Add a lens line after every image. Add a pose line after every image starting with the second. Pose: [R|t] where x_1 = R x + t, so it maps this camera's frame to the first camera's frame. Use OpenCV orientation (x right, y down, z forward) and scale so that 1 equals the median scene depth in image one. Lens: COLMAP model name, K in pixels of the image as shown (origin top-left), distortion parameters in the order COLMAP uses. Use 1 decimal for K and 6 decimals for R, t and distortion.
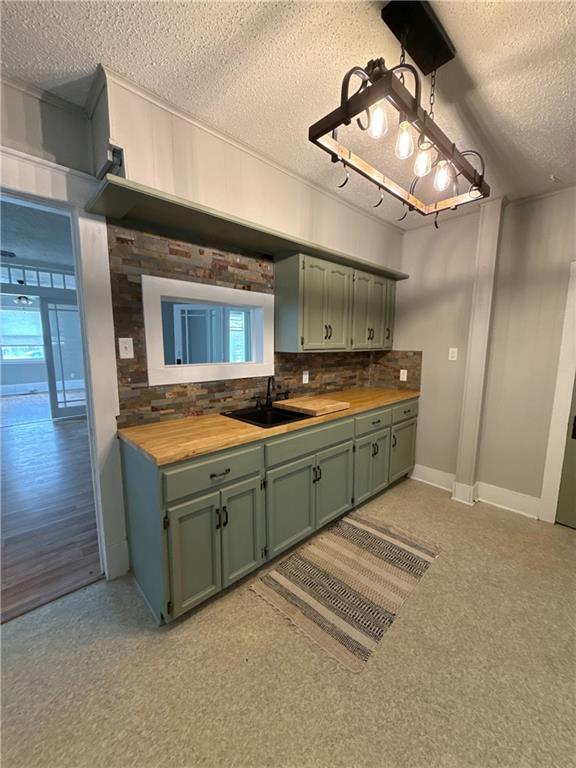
lens RADIAL K [[309.6, 0, 289.9], [0, 309.6, 383.9], [0, 0, 1]] dist [-0.004302, 0.000811]
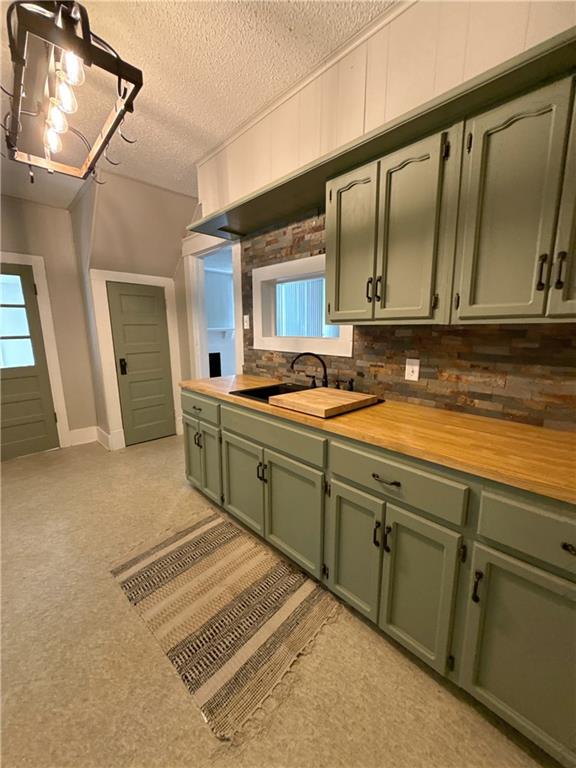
lens RADIAL K [[309.6, 0, 290.4], [0, 309.6, 385.3], [0, 0, 1]] dist [-0.004302, 0.000811]
pose [[-0.005636, 0.174327, -0.984672, 0.894263], [-0.131140, 0.976054, 0.173552, -0.090646], [0.991348, 0.130108, 0.017360, 1.074205]]
